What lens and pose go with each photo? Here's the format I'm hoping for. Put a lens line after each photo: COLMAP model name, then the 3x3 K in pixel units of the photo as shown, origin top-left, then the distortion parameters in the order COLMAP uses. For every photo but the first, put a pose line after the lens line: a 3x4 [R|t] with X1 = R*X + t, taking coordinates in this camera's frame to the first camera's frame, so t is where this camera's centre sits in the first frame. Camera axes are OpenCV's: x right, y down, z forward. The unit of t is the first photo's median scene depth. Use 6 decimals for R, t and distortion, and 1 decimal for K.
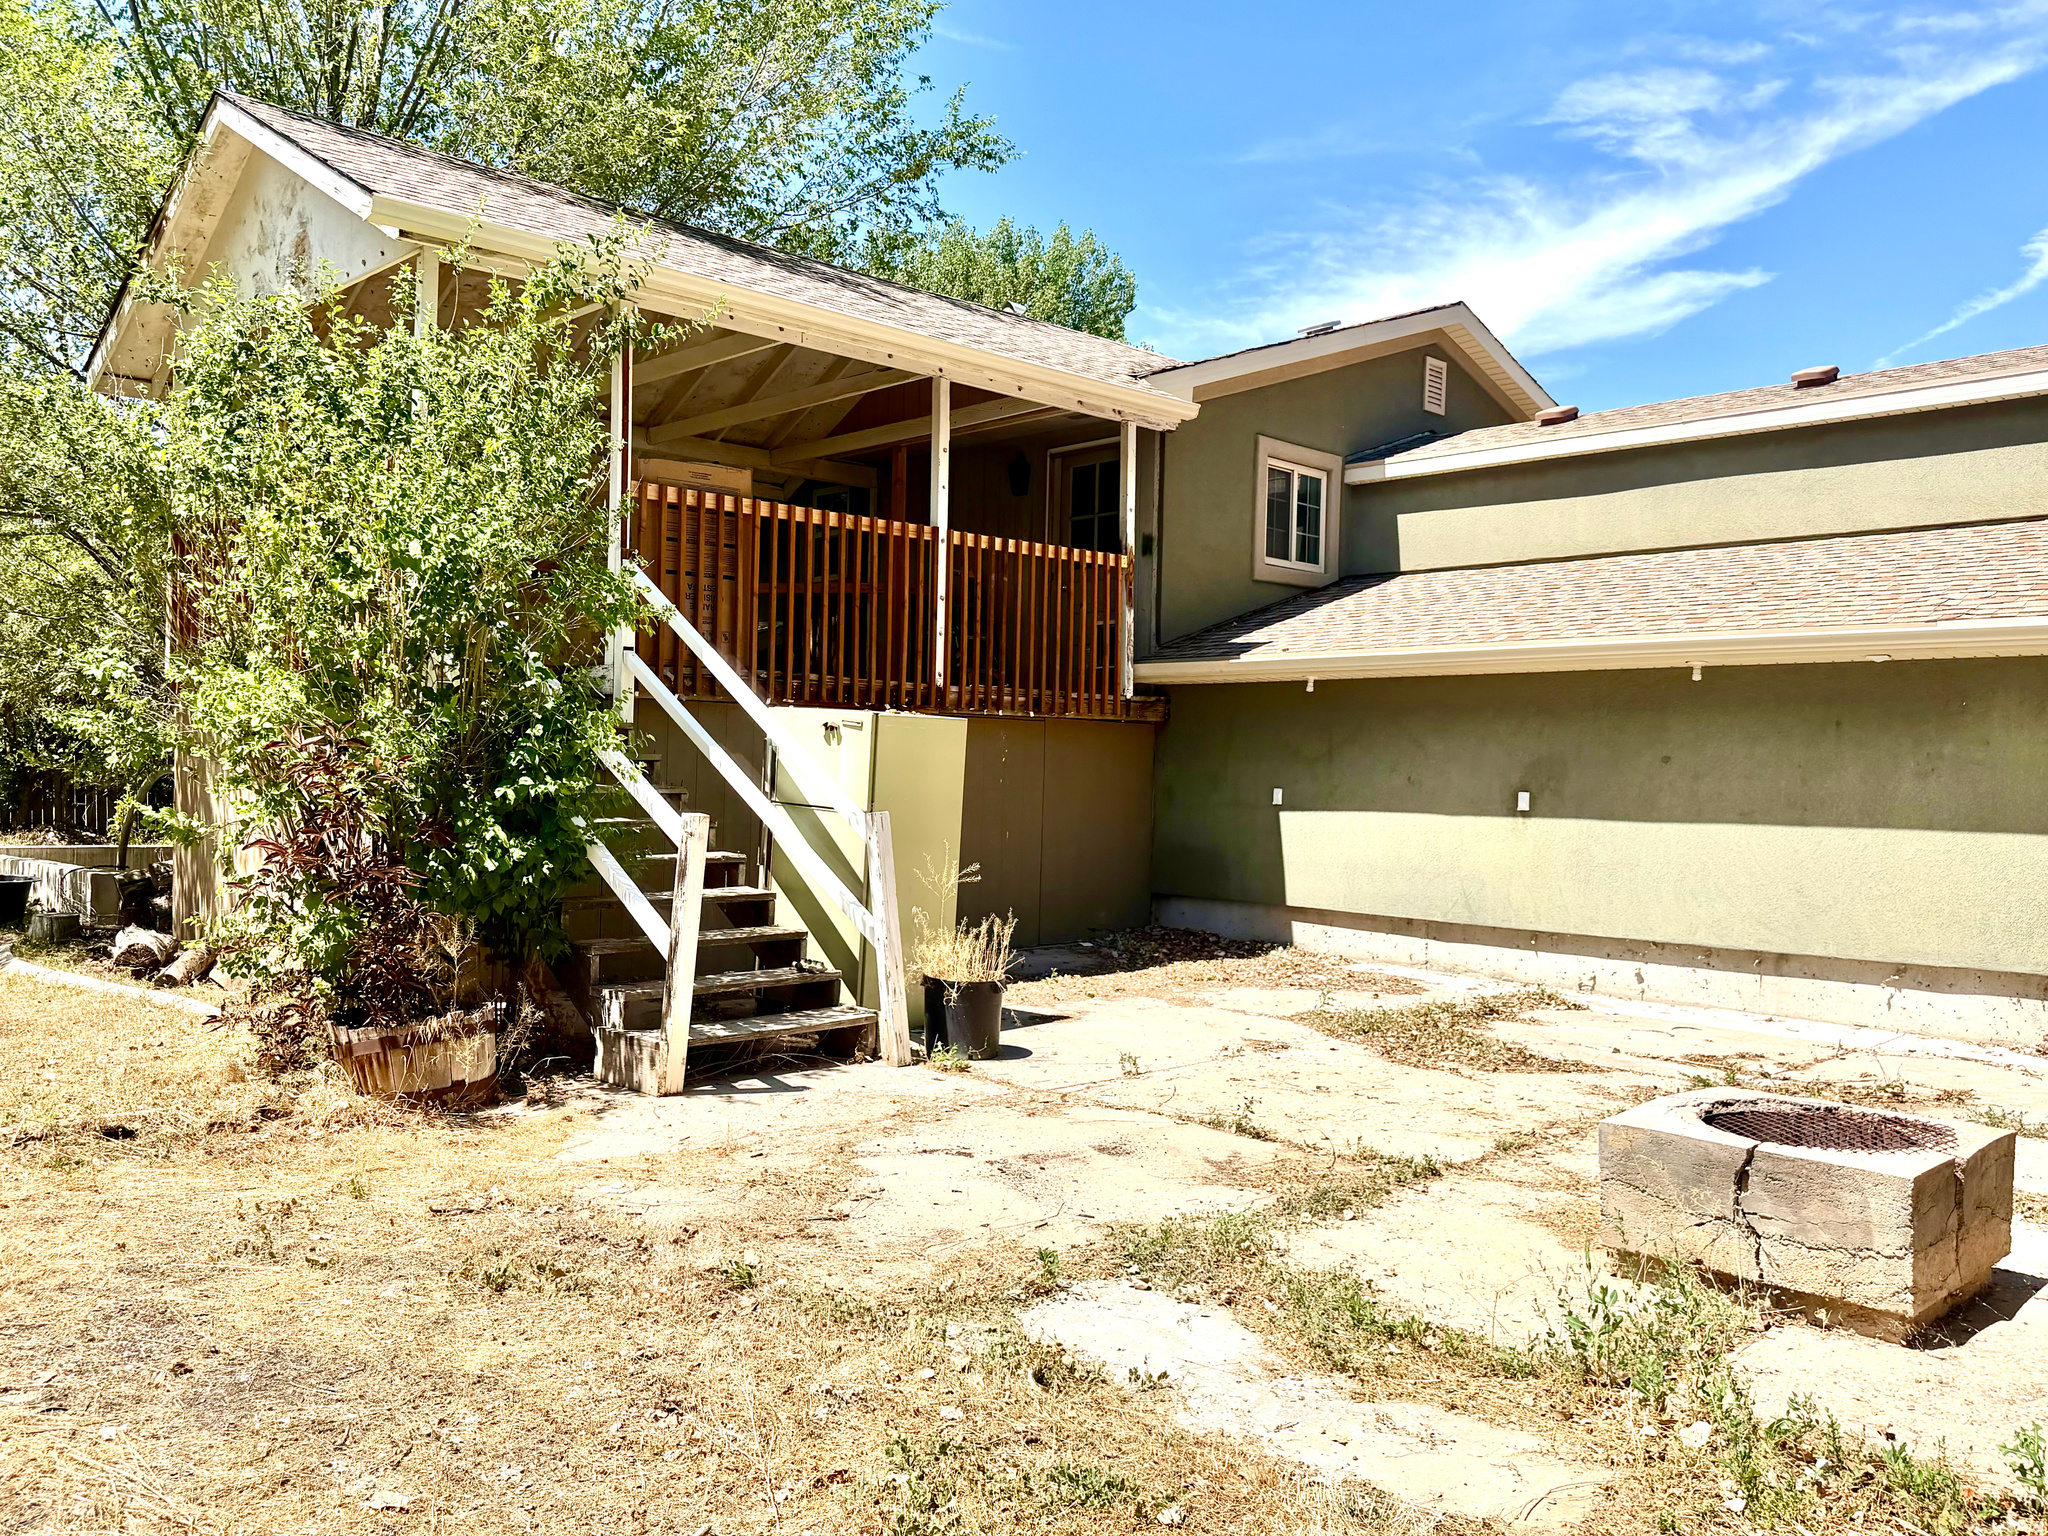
lens RADIAL K [[1661.2, 0, 1025.1], [0, 1661.2, 770.4], [0, 0, 1]] dist [-0.103623, -0.016239]
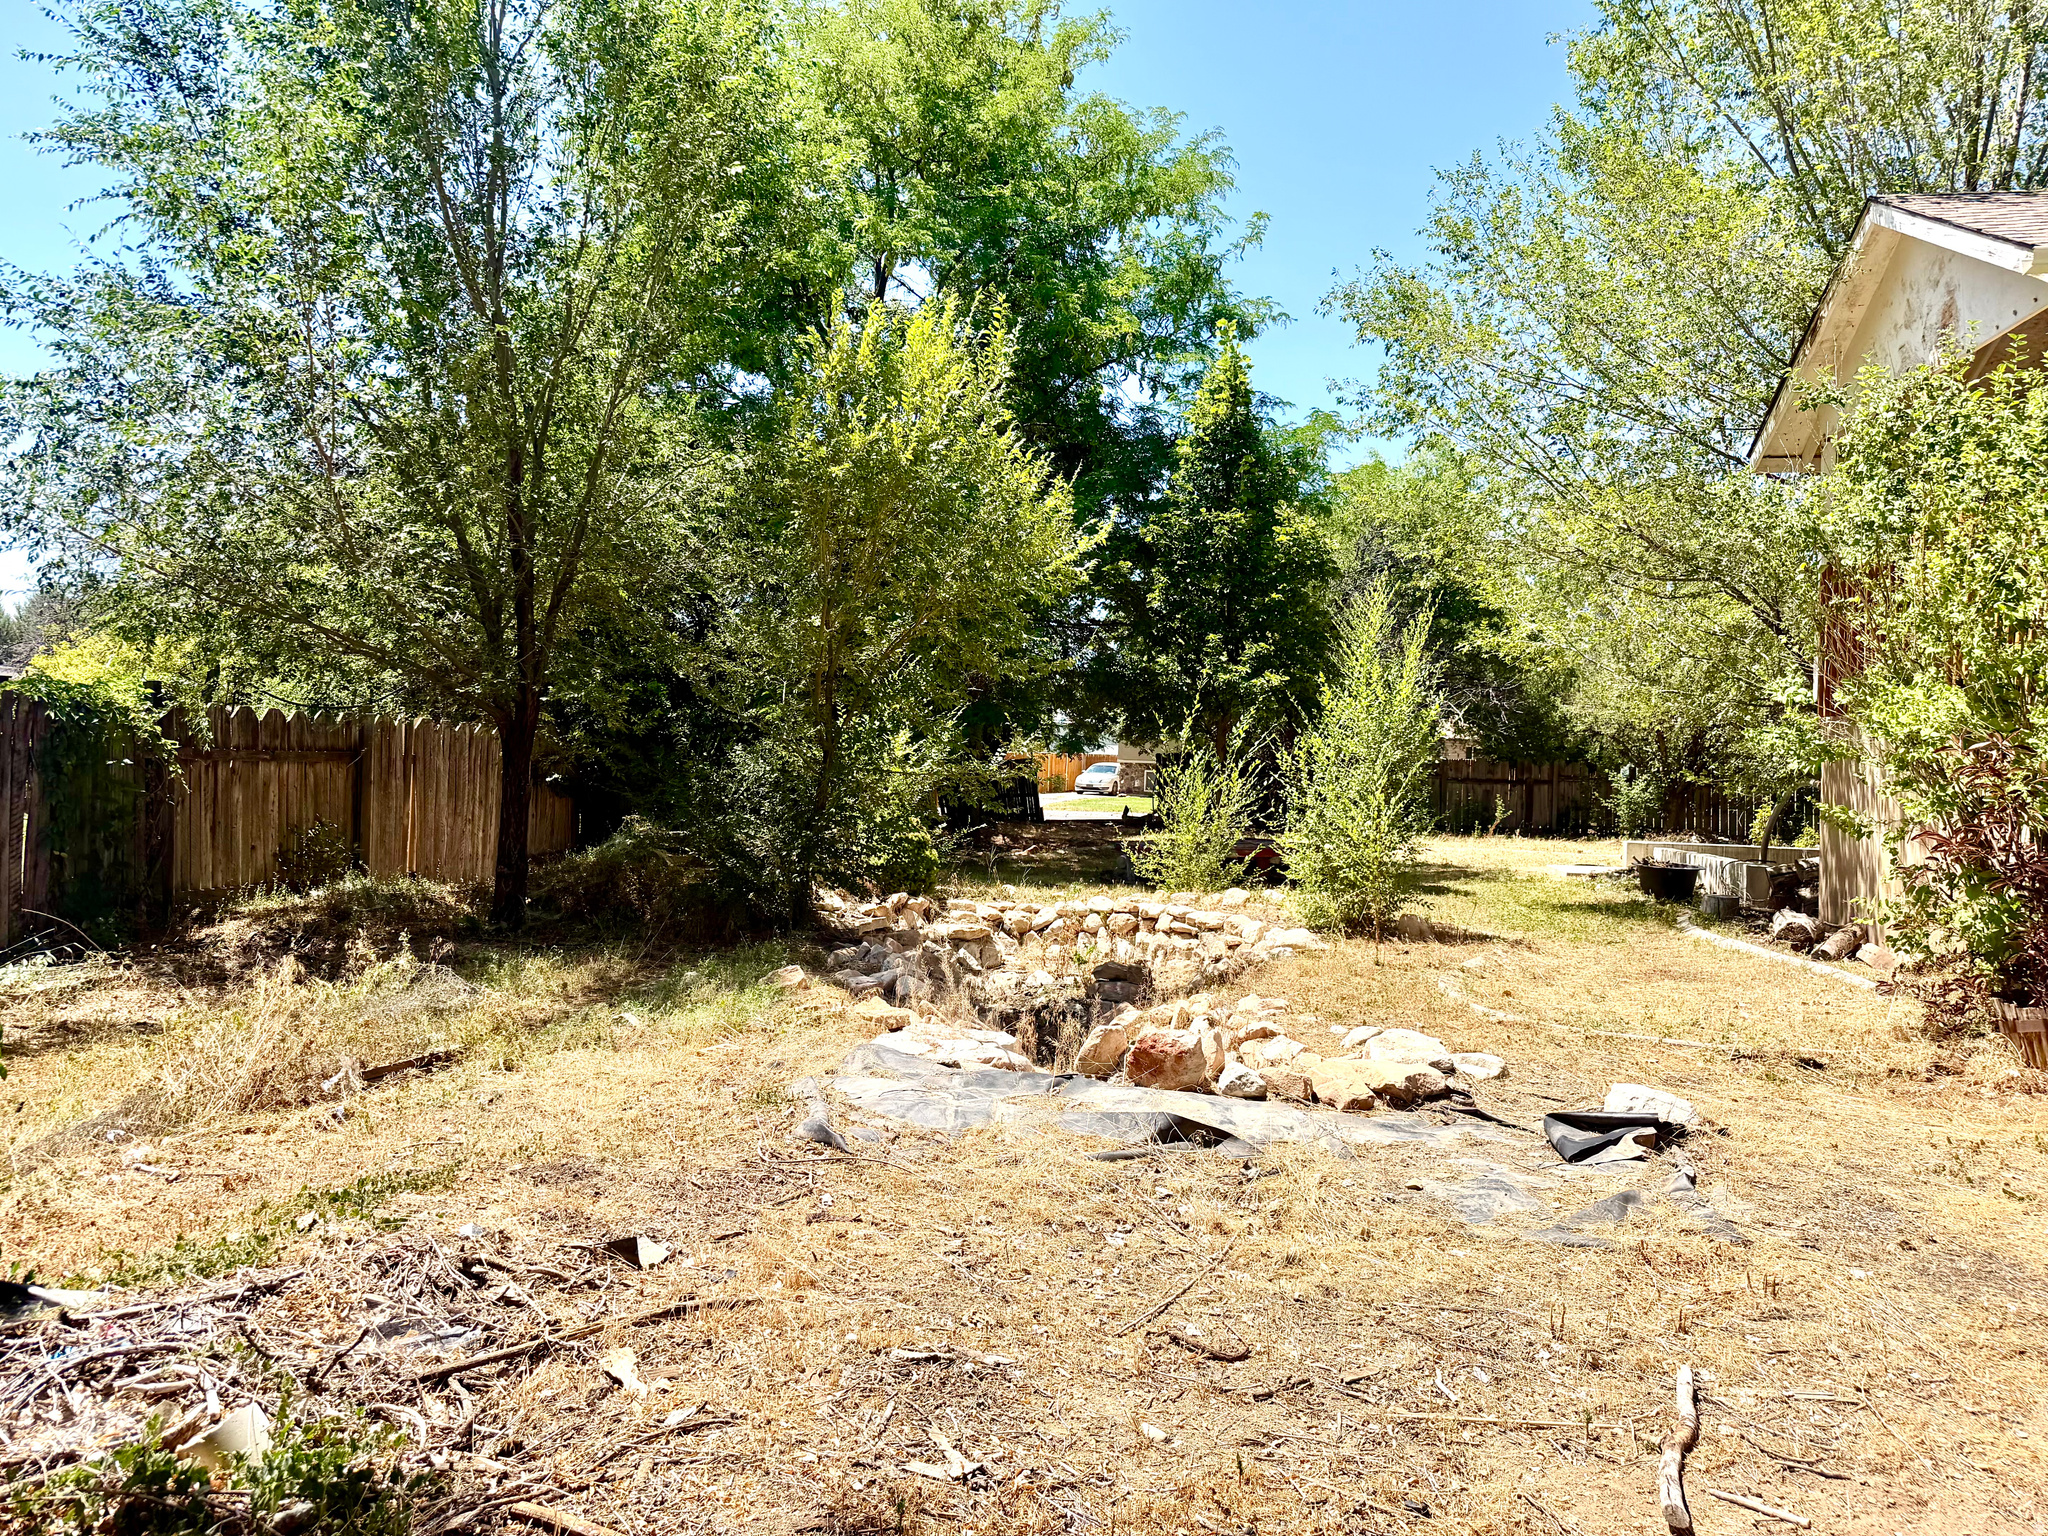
lens RADIAL K [[1428.8, 0, 1022.9], [0, 1428.8, 787.2], [0, 0, 1]] dist [0.054568, -0.044693]
pose [[0.586010, -0.014381, -0.810176, -0.008406], [0.007012, 0.999895, -0.012676, 0.017305], [0.810274, 0.001748, 0.586049, -0.132410]]
